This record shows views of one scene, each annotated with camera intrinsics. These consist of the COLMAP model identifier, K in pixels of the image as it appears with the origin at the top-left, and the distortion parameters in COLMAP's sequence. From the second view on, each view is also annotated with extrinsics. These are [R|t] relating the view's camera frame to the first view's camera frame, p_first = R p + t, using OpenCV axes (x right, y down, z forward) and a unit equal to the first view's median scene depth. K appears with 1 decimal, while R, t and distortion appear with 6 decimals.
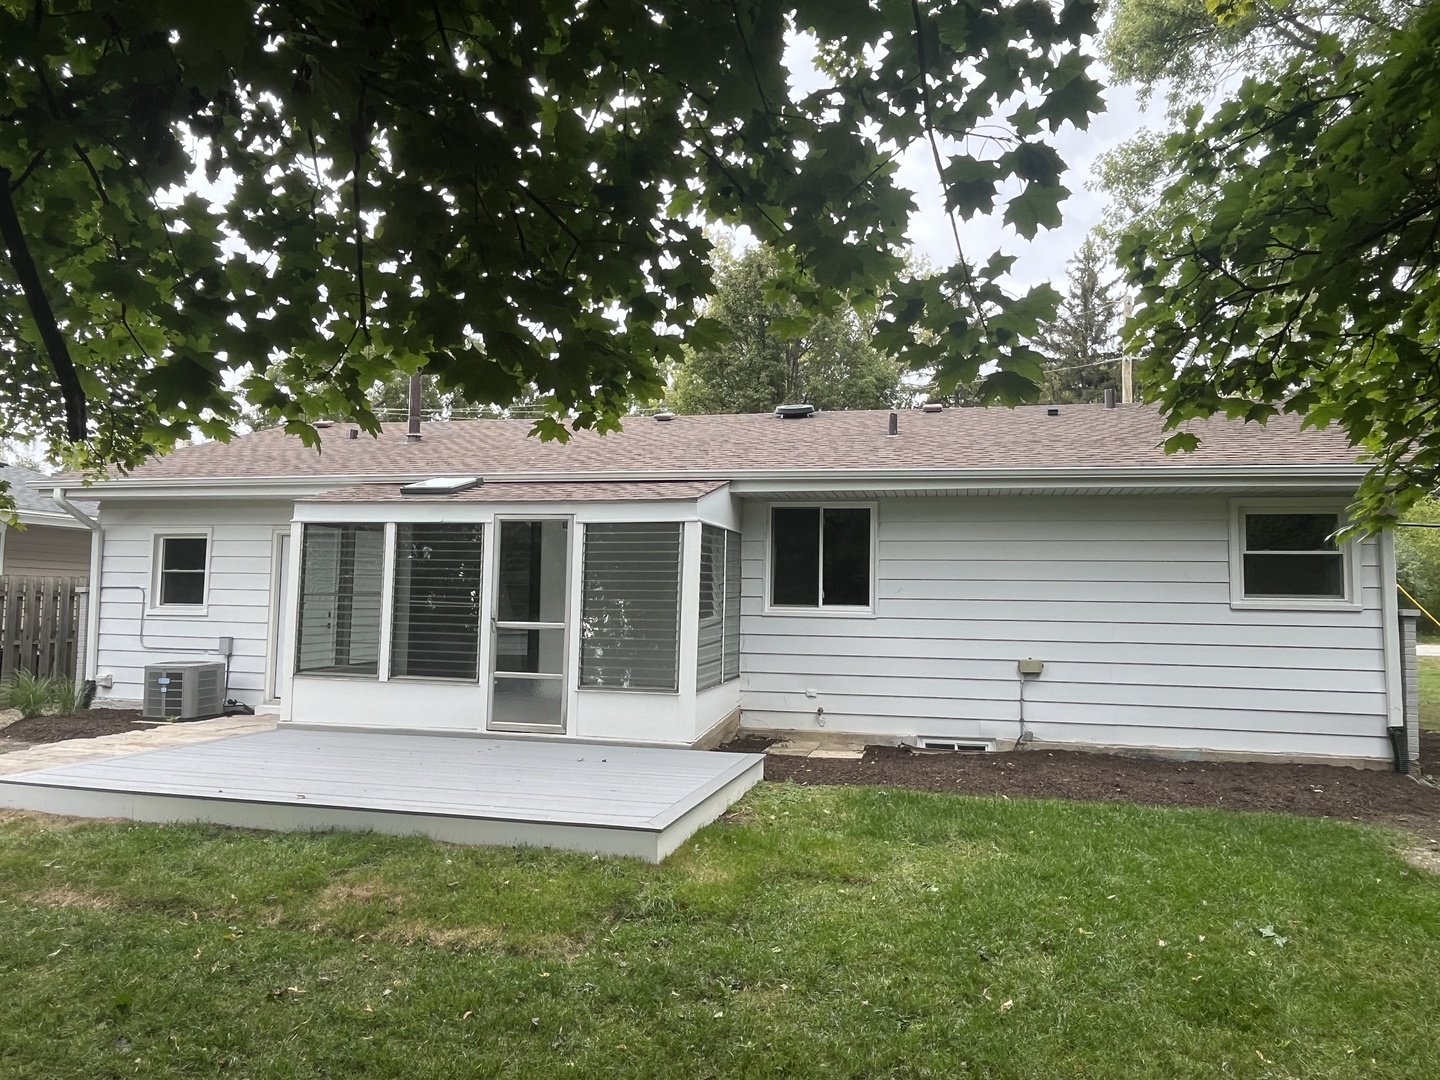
lens RADIAL K [[1044.4, 0, 720.0], [0, 1044.4, 540.0], [0, 0, 1]] dist [-0.004431, -0.001830]
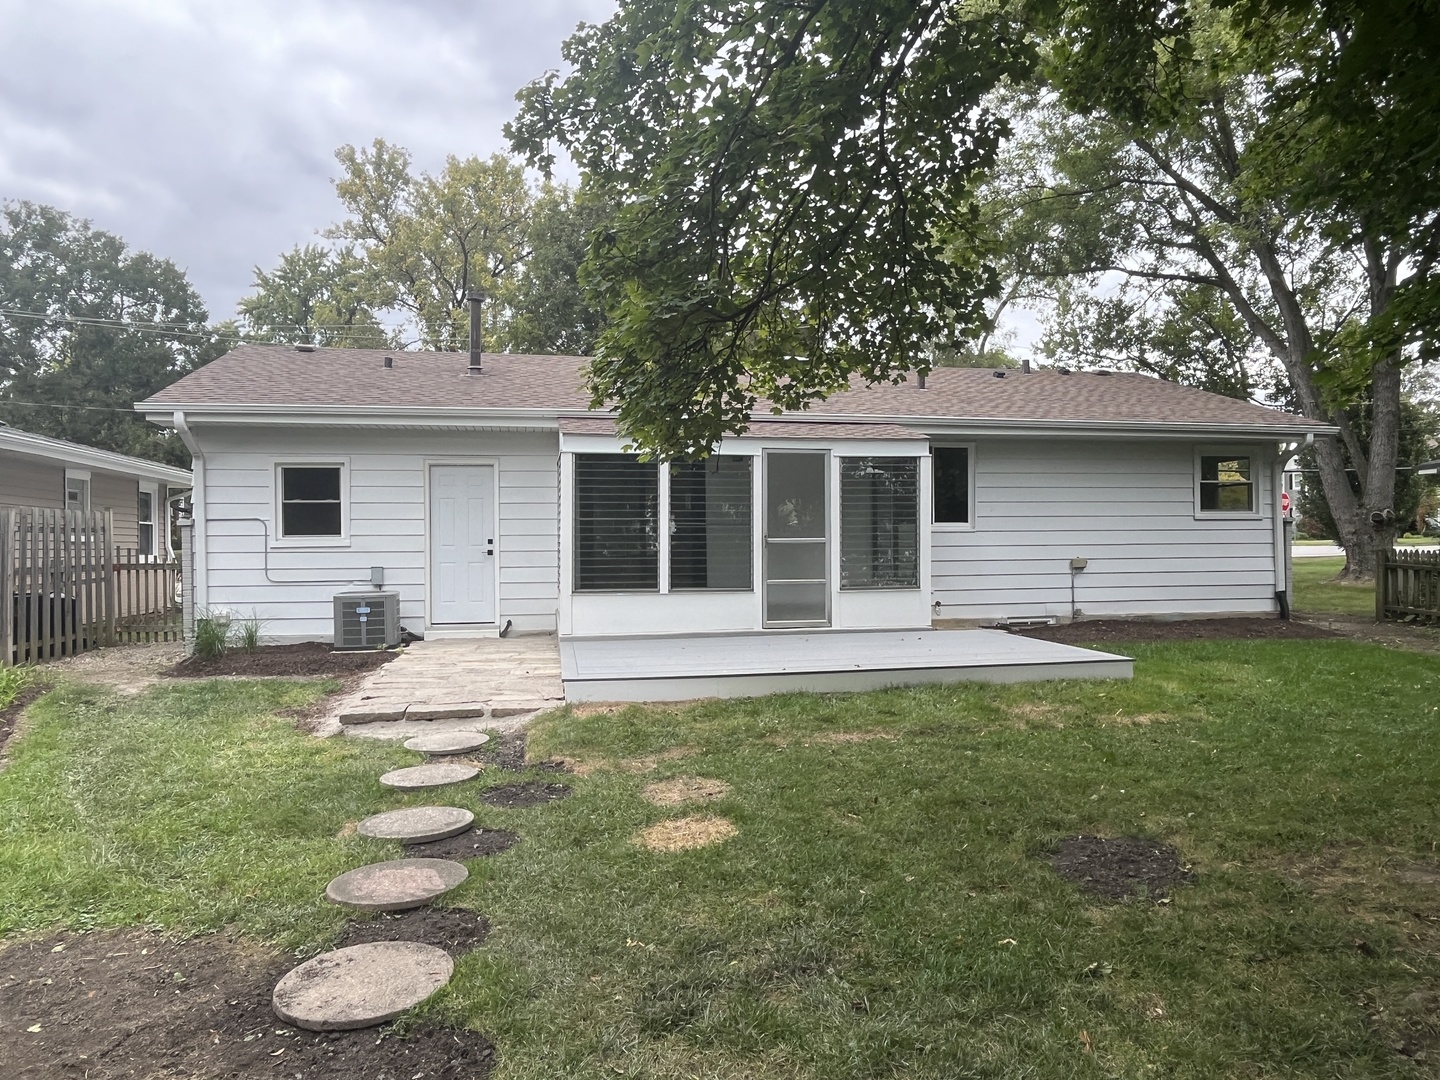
lens RADIAL K [[1044.4, 0, 720.0], [0, 1044.4, 540.0], [0, 0, 1]] dist [-0.004431, -0.001830]
pose [[0.897357, -0.022251, 0.440743, -0.754979], [-0.003242, 0.998369, 0.057003, 0.011452], [-0.441293, -0.052581, 0.895821, -0.046856]]
